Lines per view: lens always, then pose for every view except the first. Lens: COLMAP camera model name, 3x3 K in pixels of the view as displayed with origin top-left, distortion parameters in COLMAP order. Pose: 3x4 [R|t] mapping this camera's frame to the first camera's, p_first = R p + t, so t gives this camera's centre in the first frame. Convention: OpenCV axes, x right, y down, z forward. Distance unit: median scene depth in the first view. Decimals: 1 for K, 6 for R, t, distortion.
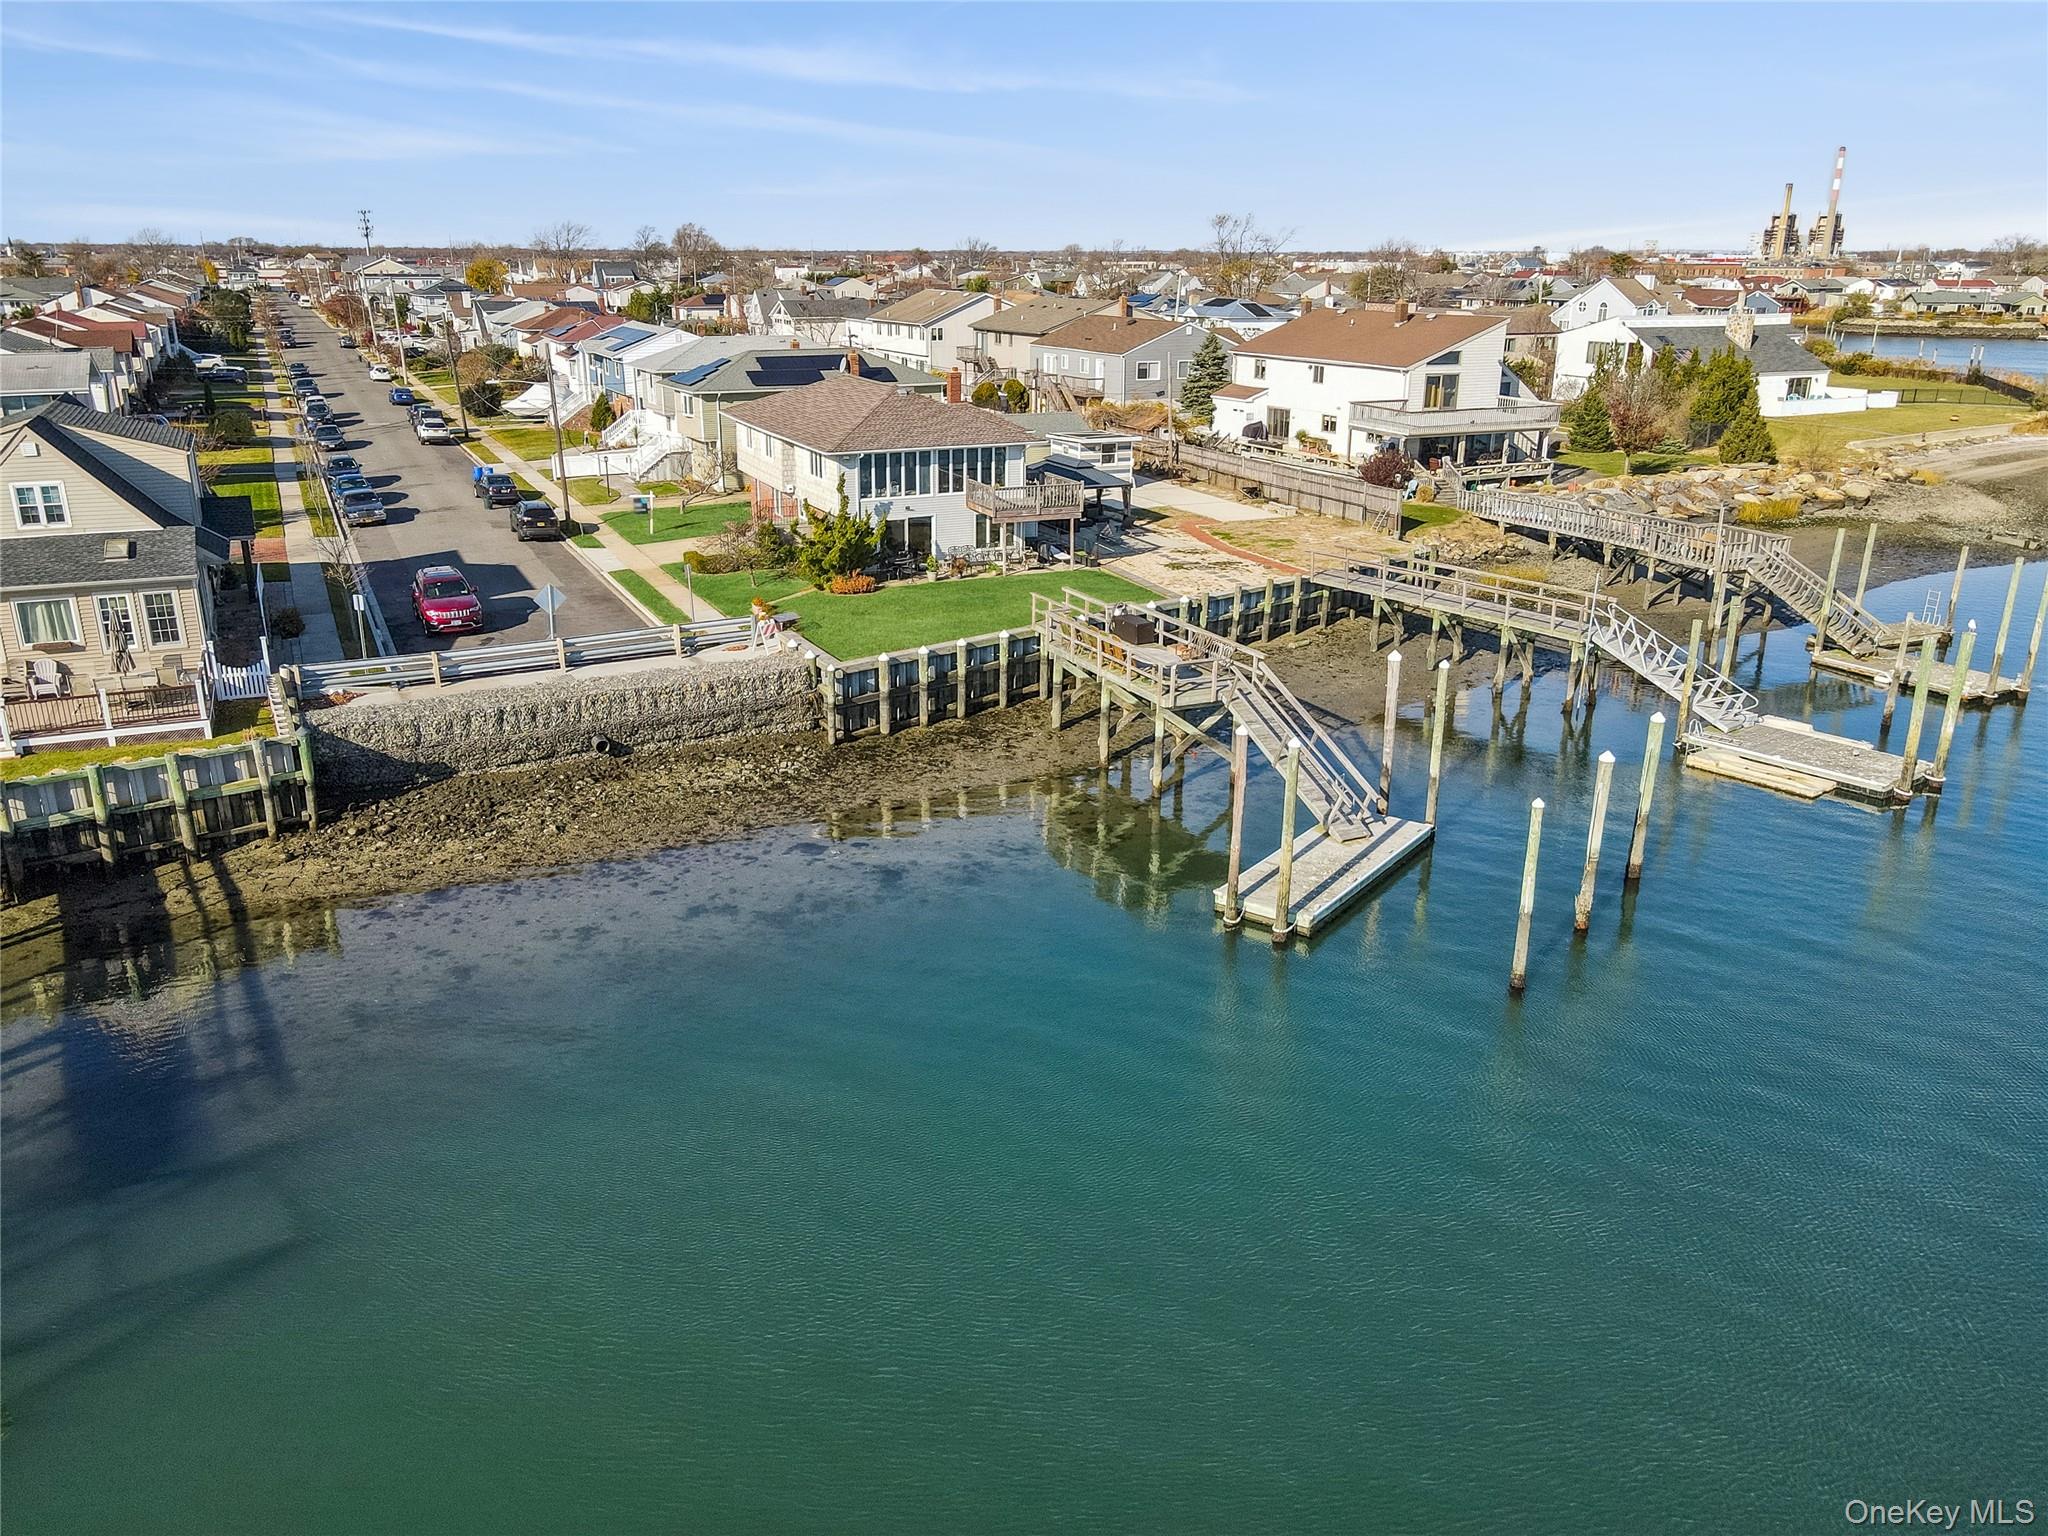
lens RADIAL K [[1524.0, 0, 1018.3], [0, 1524.0, 770.0], [0, 0, 1]] dist [-0.009143, 0.041588]
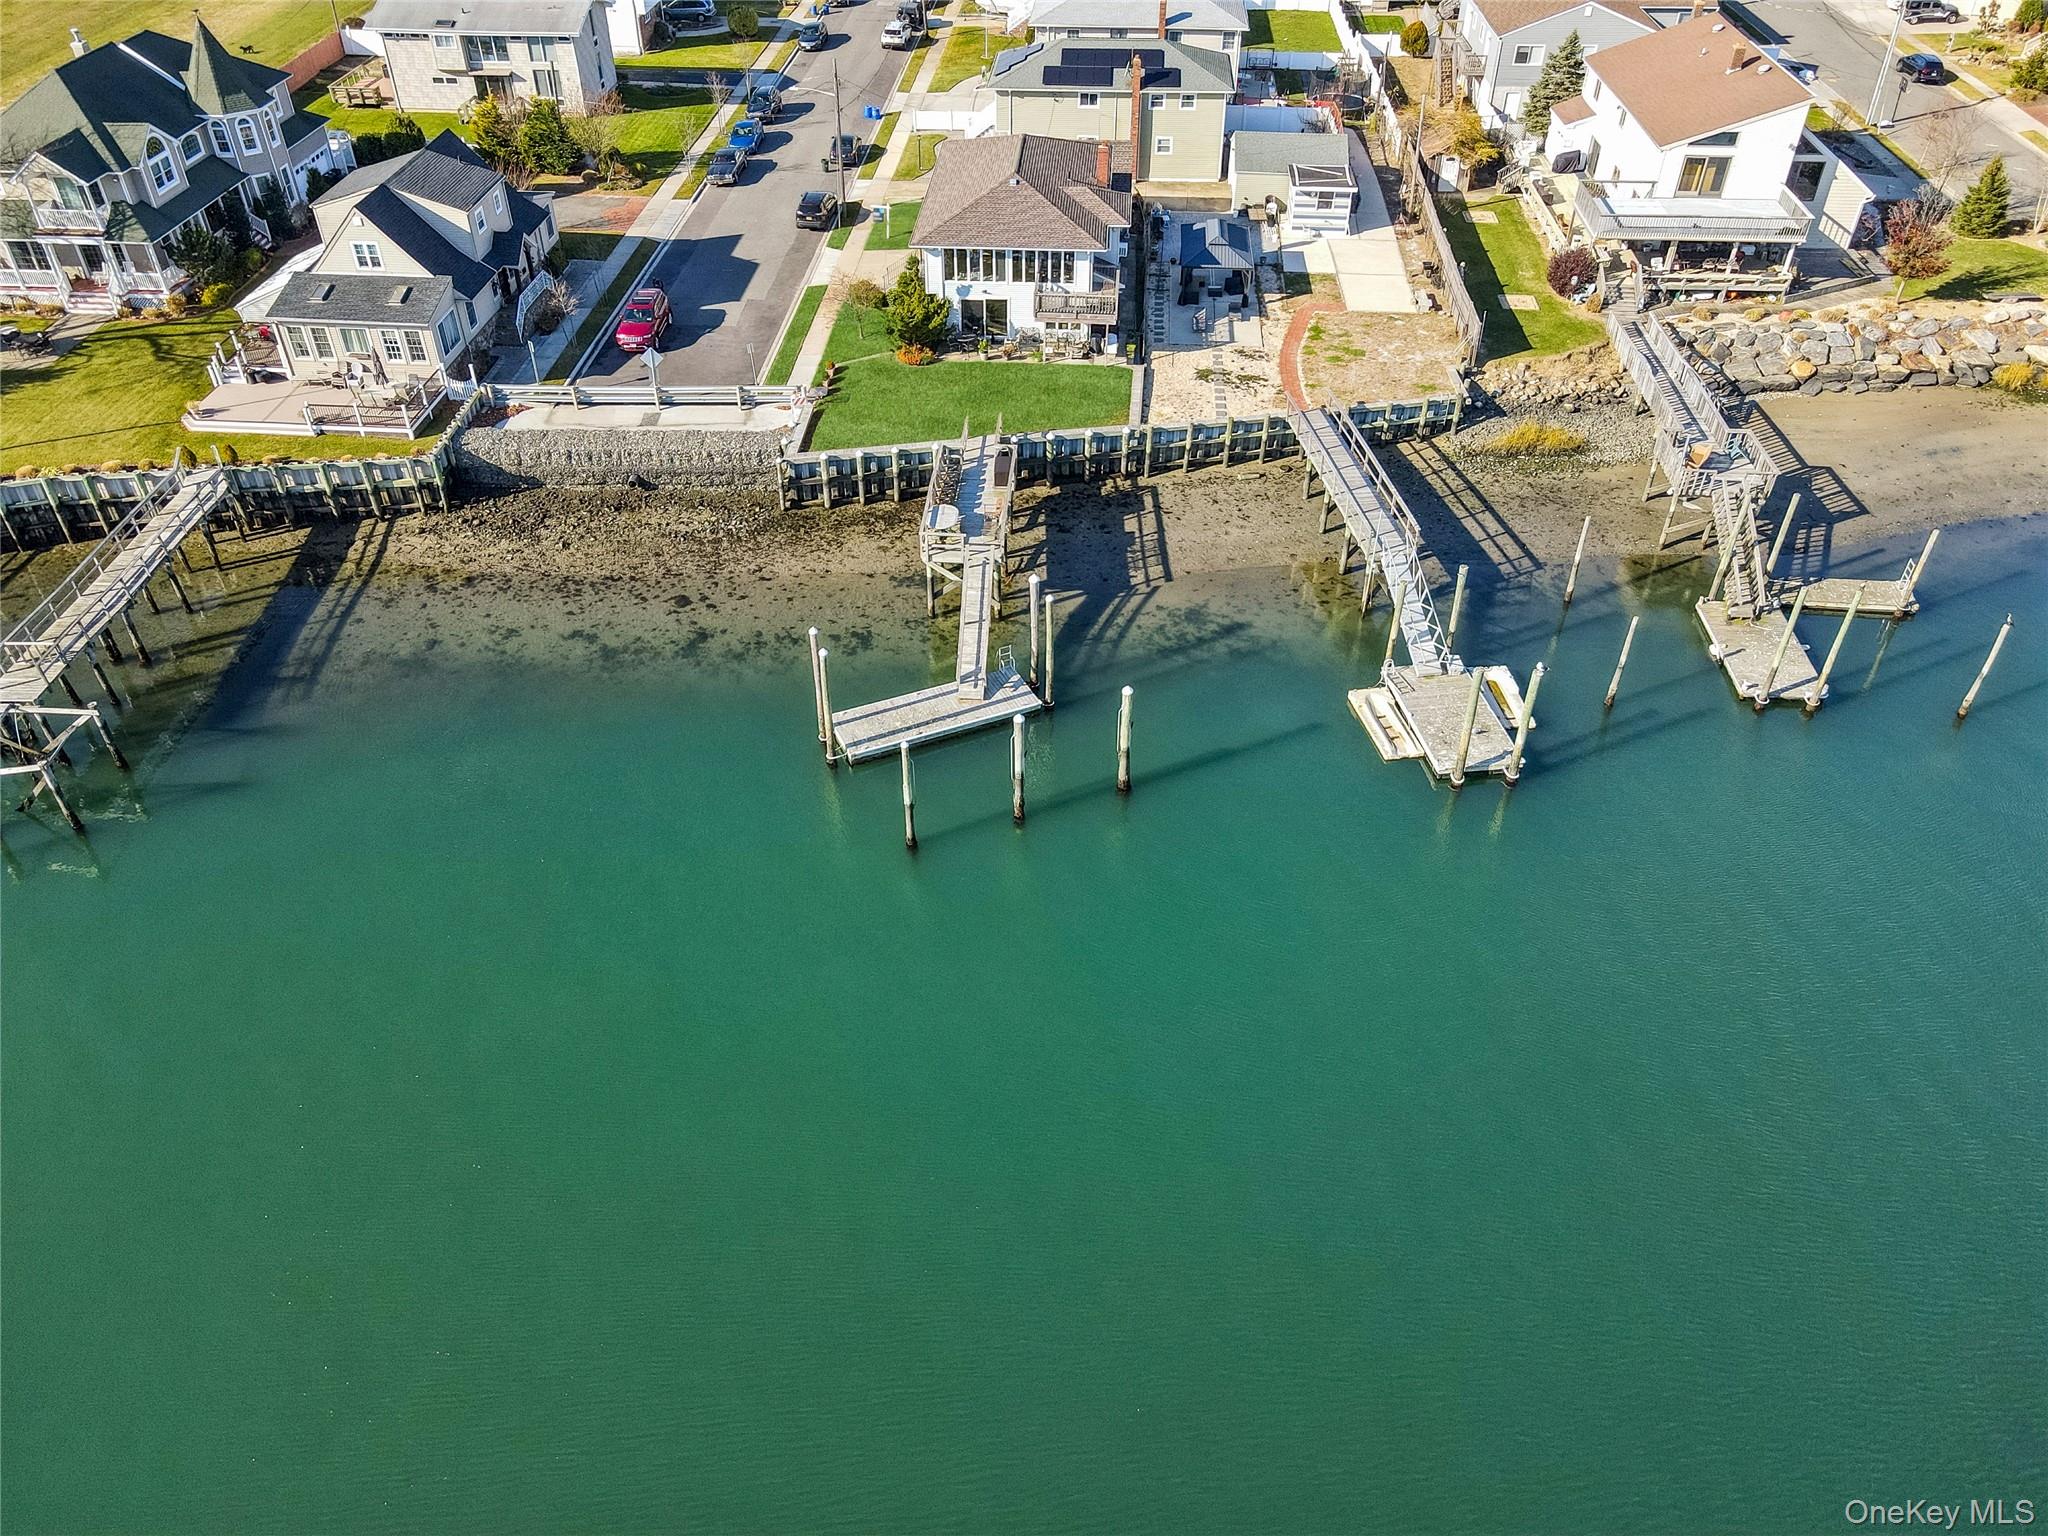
lens RADIAL K [[1517.2, 0, 1018.7], [0, 1517.2, 769.6], [0, 0, 1]] dist [0.003493, 0.025558]
pose [[0.868018, 0.309126, -0.388570, 0.667793], [-0.154366, 0.911790, 0.380539, -0.354389], [0.471928, -0.270333, 0.839168, -0.149493]]
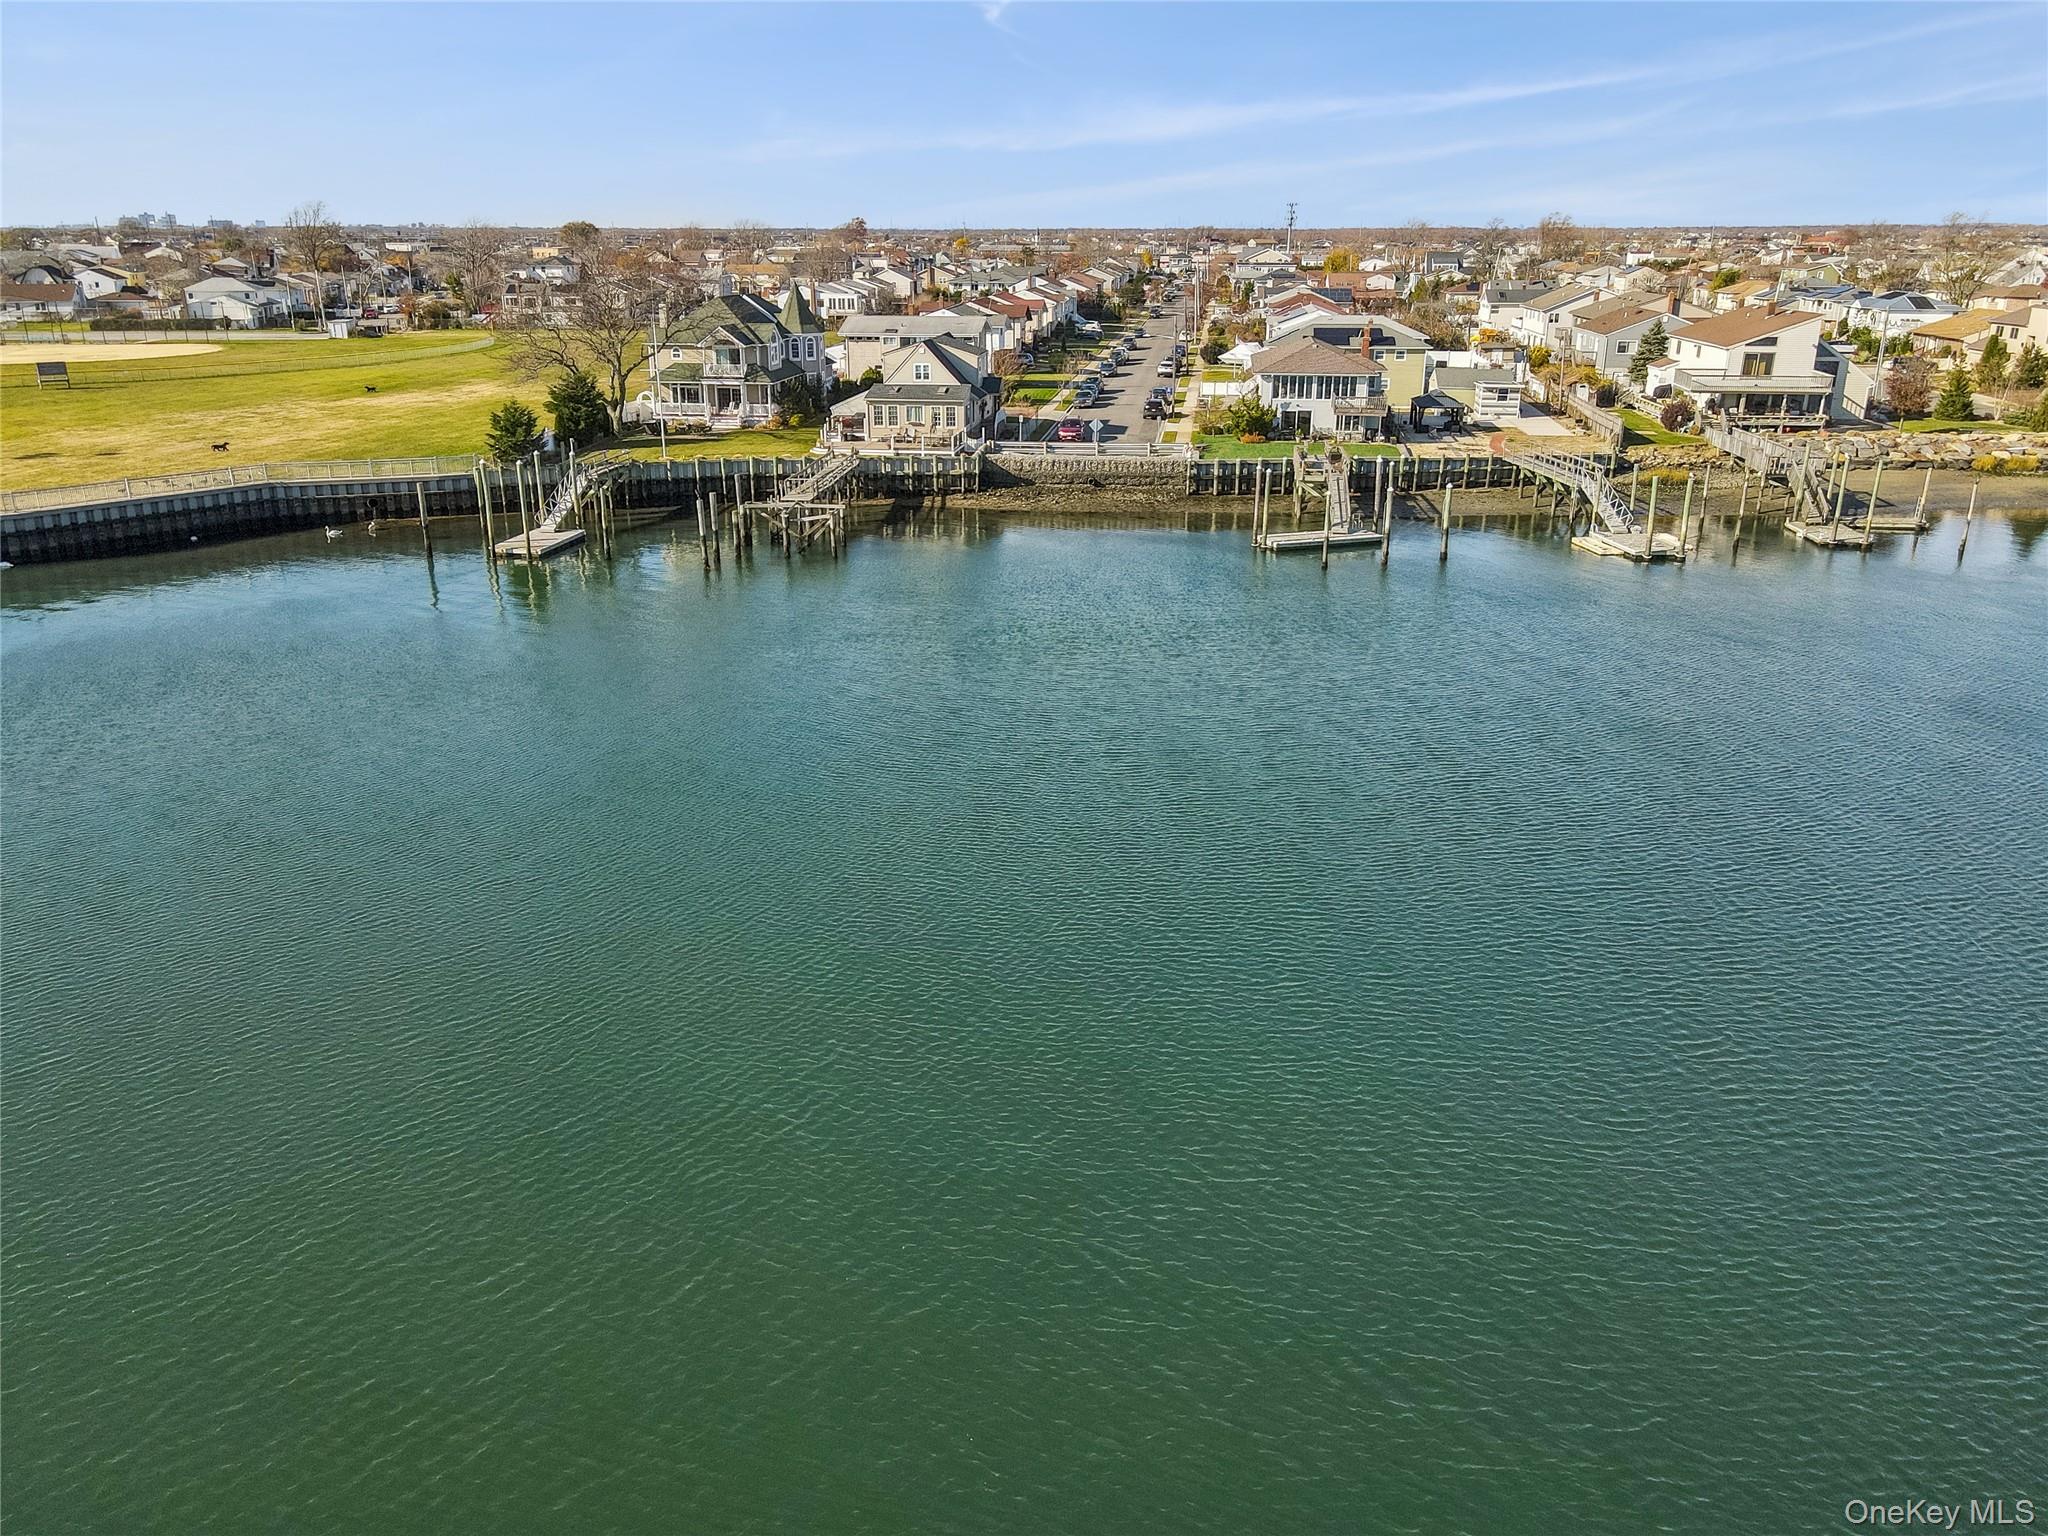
lens RADIAL K [[1540.5, 0, 1018.0], [0, 1540.5, 761.6], [0, 0, 1]] dist [0.006384, 0.026441]
pose [[0.836910, 0.175969, -0.518283, 0.885862], [-0.173294, 0.983386, 0.054052, 0.280412], [0.519184, 0.044578, 0.853499, -1.026147]]
